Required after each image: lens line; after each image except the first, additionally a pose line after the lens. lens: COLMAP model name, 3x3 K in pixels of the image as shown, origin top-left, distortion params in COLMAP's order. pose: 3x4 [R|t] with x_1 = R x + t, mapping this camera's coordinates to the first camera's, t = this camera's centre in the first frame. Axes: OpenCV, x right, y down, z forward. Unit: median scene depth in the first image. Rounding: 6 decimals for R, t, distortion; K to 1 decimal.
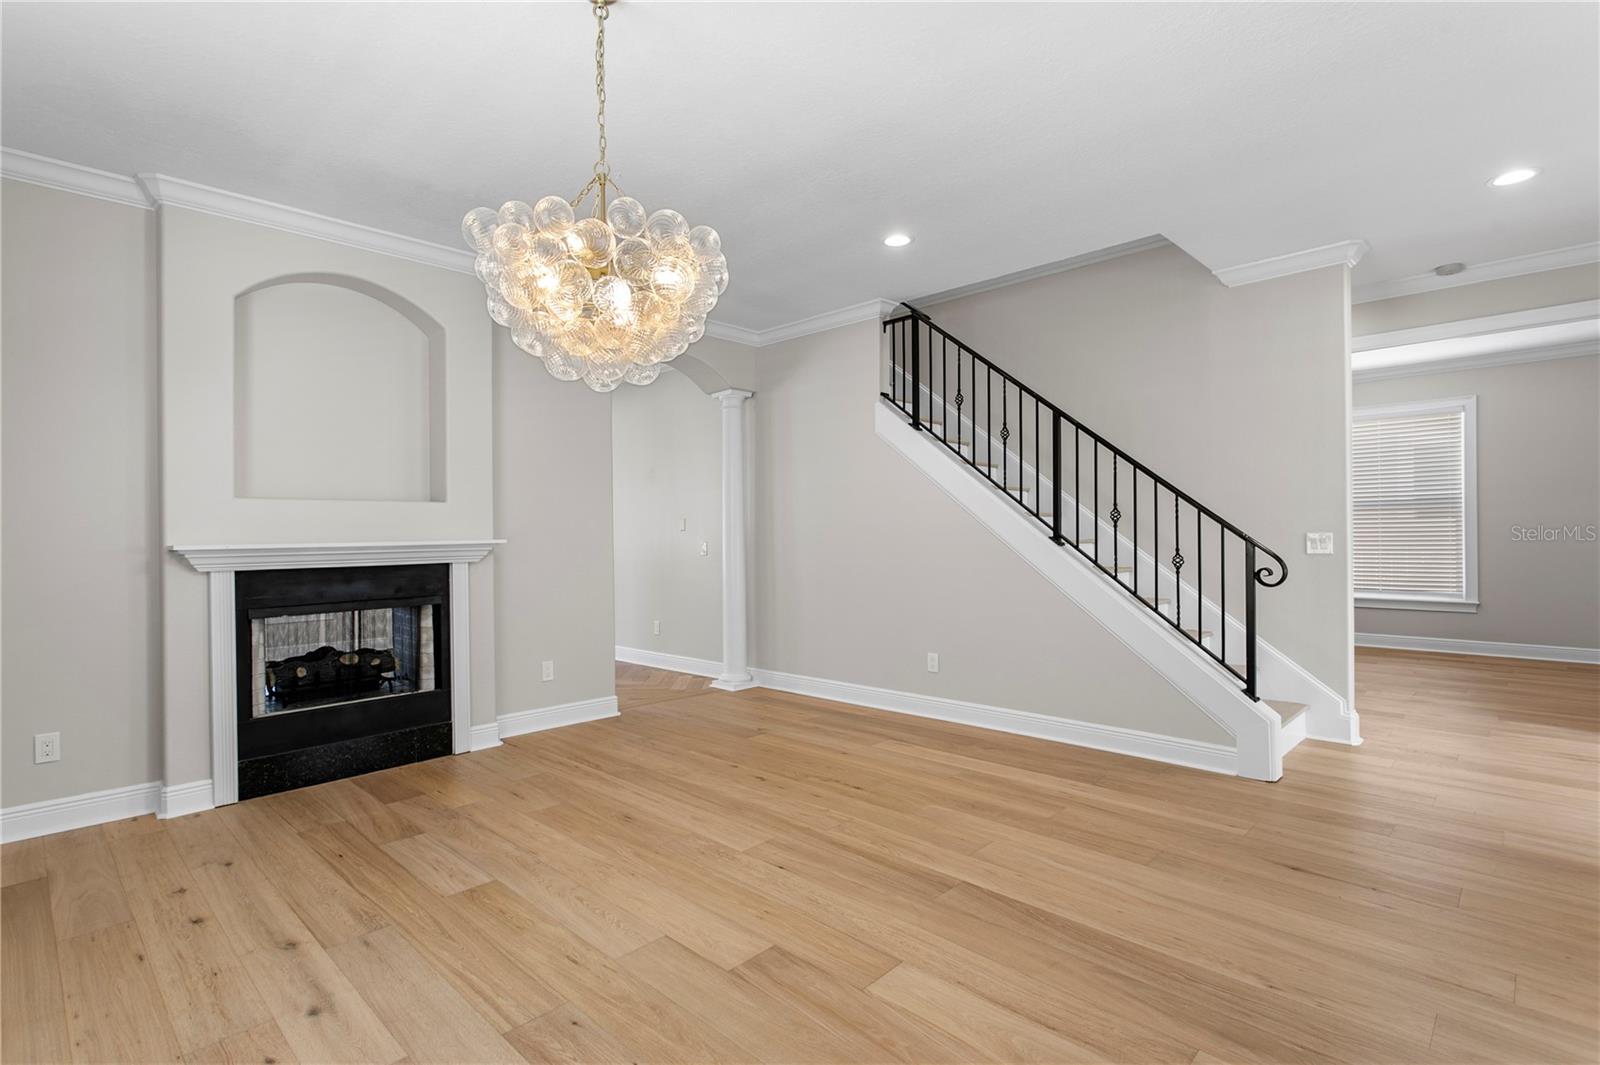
lens RADIAL K [[764.0, 0, 779.1], [0, 764.0, 535.0], [0, 0, 1]] dist [-0.001298, -0.000677]
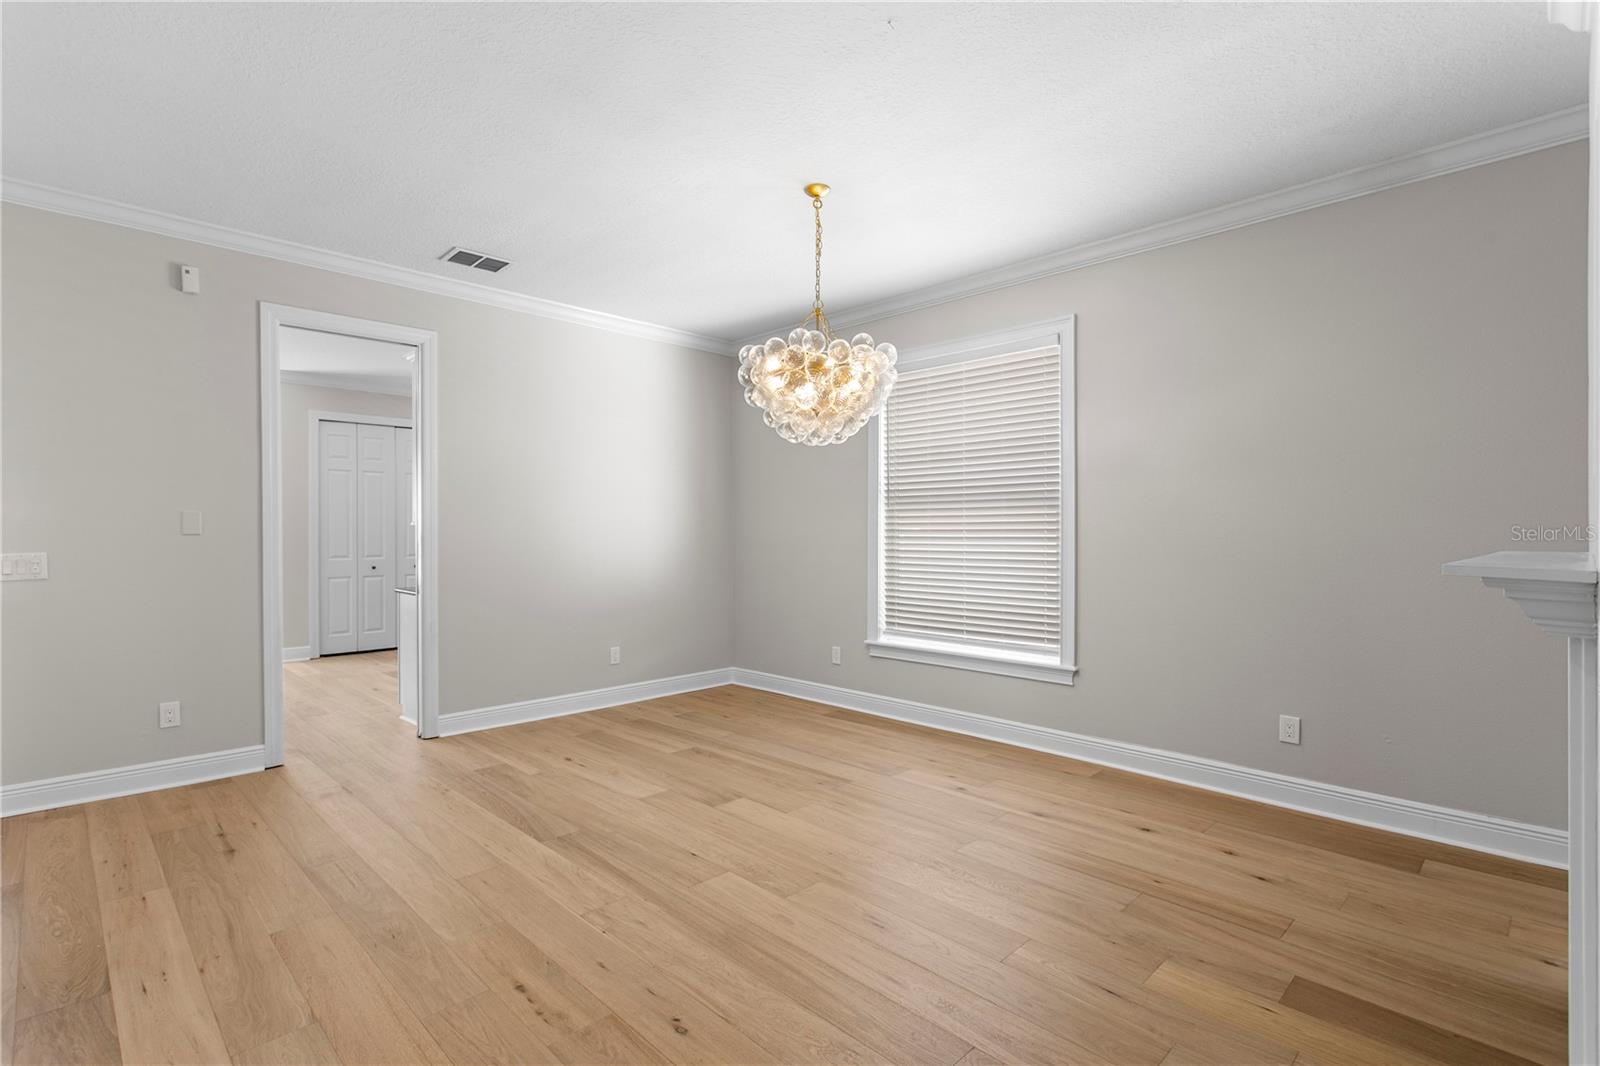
lens RADIAL K [[764.0, 0, 779.1], [0, 764.0, 535.5], [0, 0, 1]] dist [-0.001298, -0.000677]
pose [[-0.999720, 0.013096, 0.019690, -0.110183], [0.013249, 0.999883, 0.007661, -0.014053], [-0.019588, 0.007920, -0.999777, 1.578873]]
